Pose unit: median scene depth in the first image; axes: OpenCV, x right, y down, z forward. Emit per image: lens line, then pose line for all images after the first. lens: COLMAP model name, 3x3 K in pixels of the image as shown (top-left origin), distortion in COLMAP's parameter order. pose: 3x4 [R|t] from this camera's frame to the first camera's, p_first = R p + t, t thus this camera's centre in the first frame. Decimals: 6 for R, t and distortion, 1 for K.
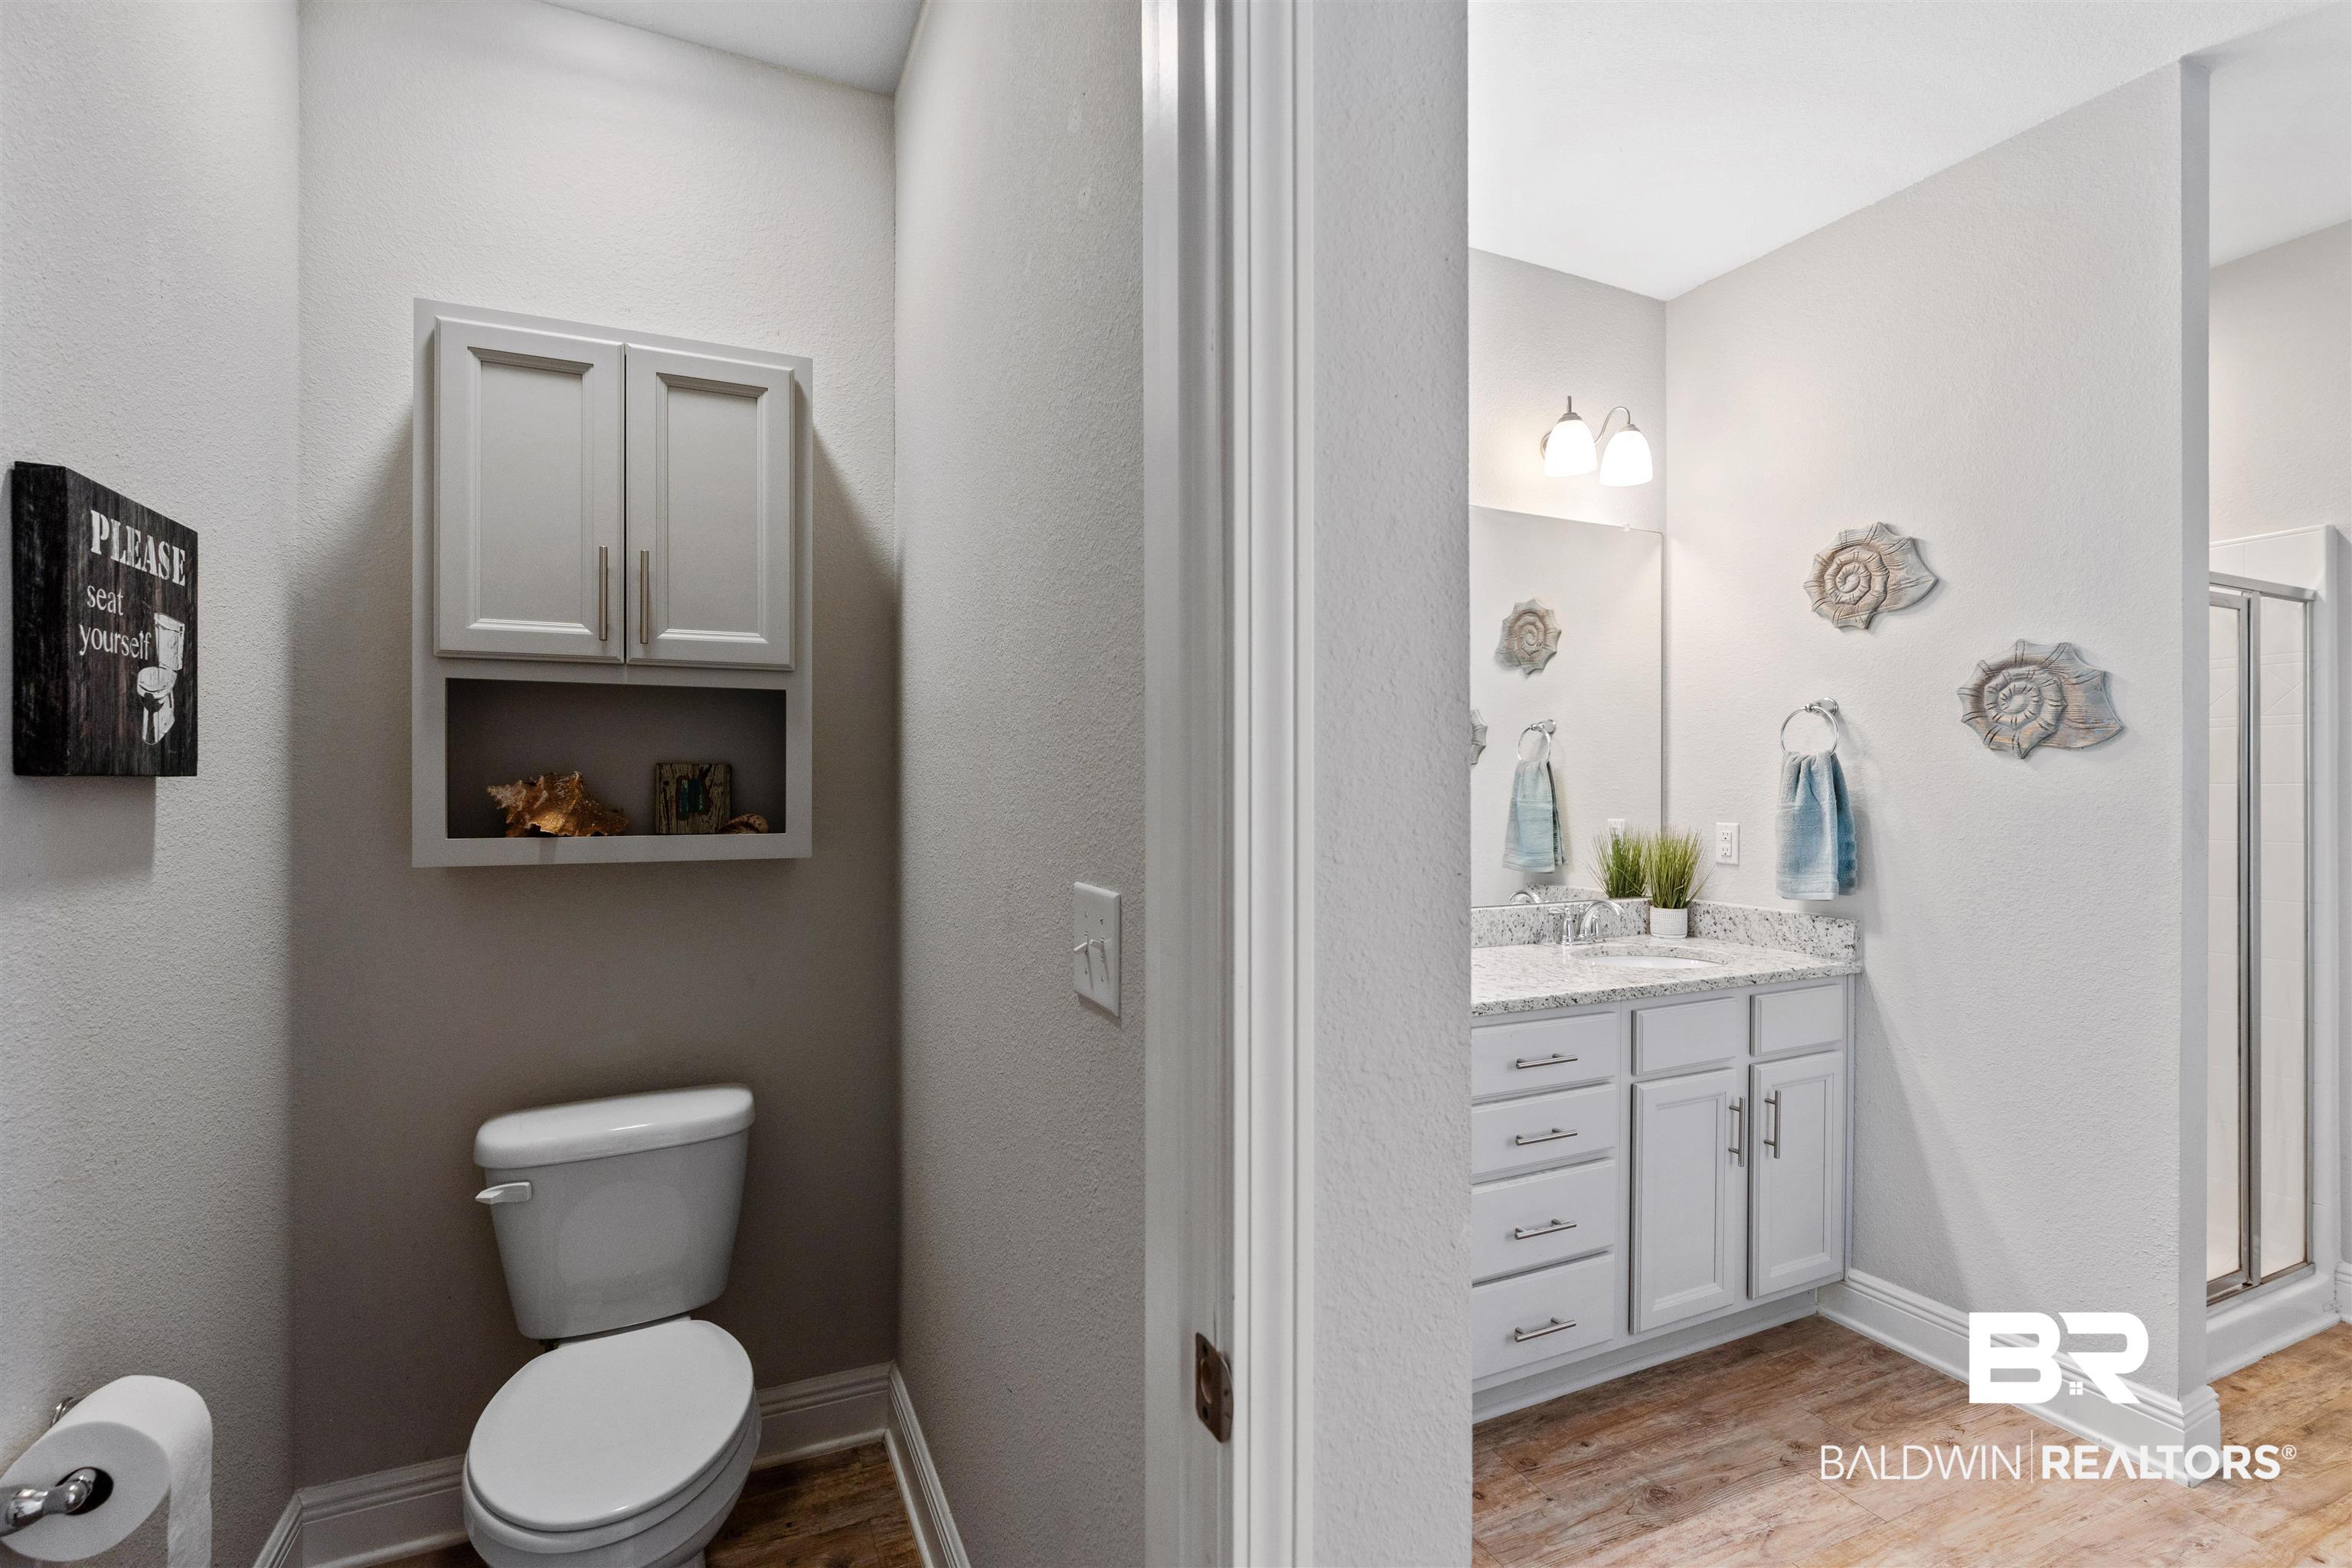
lens RADIAL K [[1052.5, 0, 1184.0], [0, 1052.5, 787.5], [0, 0, 1]] dist [-0.008571, 0.003171]
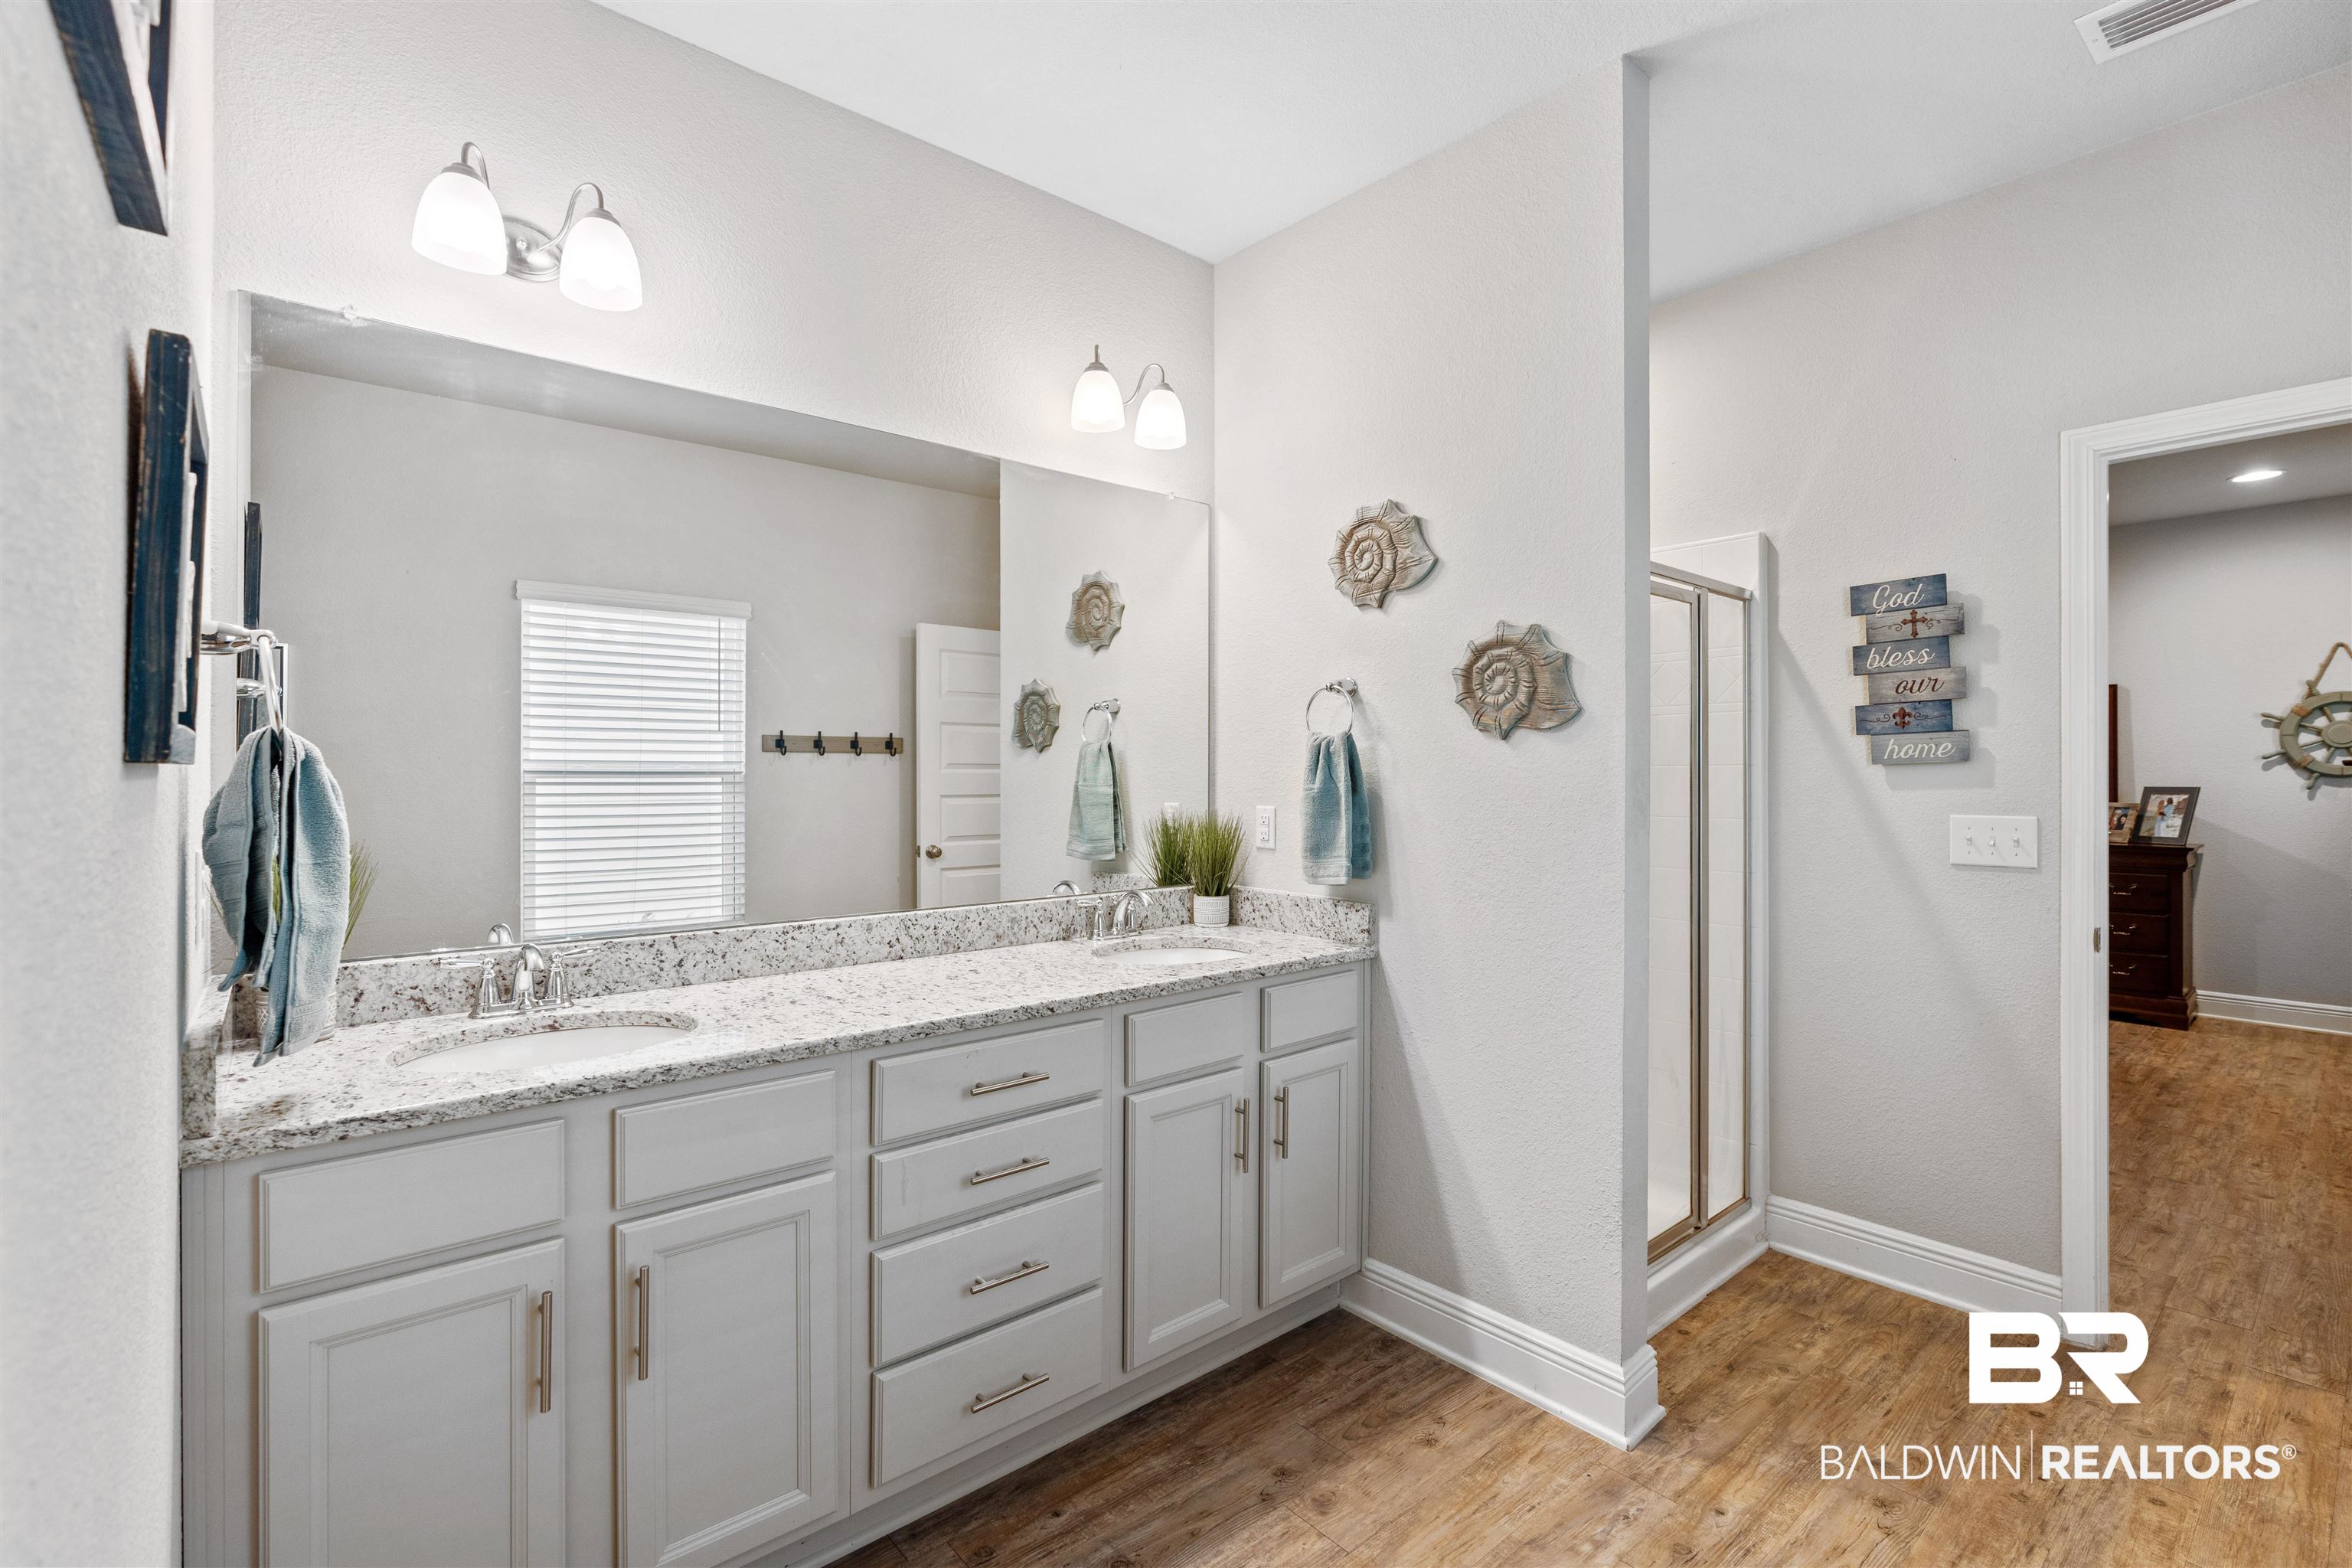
lens RADIAL K [[1052.5, 0, 1165.7], [0, 1052.5, 776.4], [0, 0, 1]] dist [-0.008571, 0.003171]
pose [[0.961833, -0.002253, 0.273626, 0.199930], [0.001792, 0.999997, 0.001935, 0.005132], [-0.273630, -0.001371, 0.961834, 0.112336]]
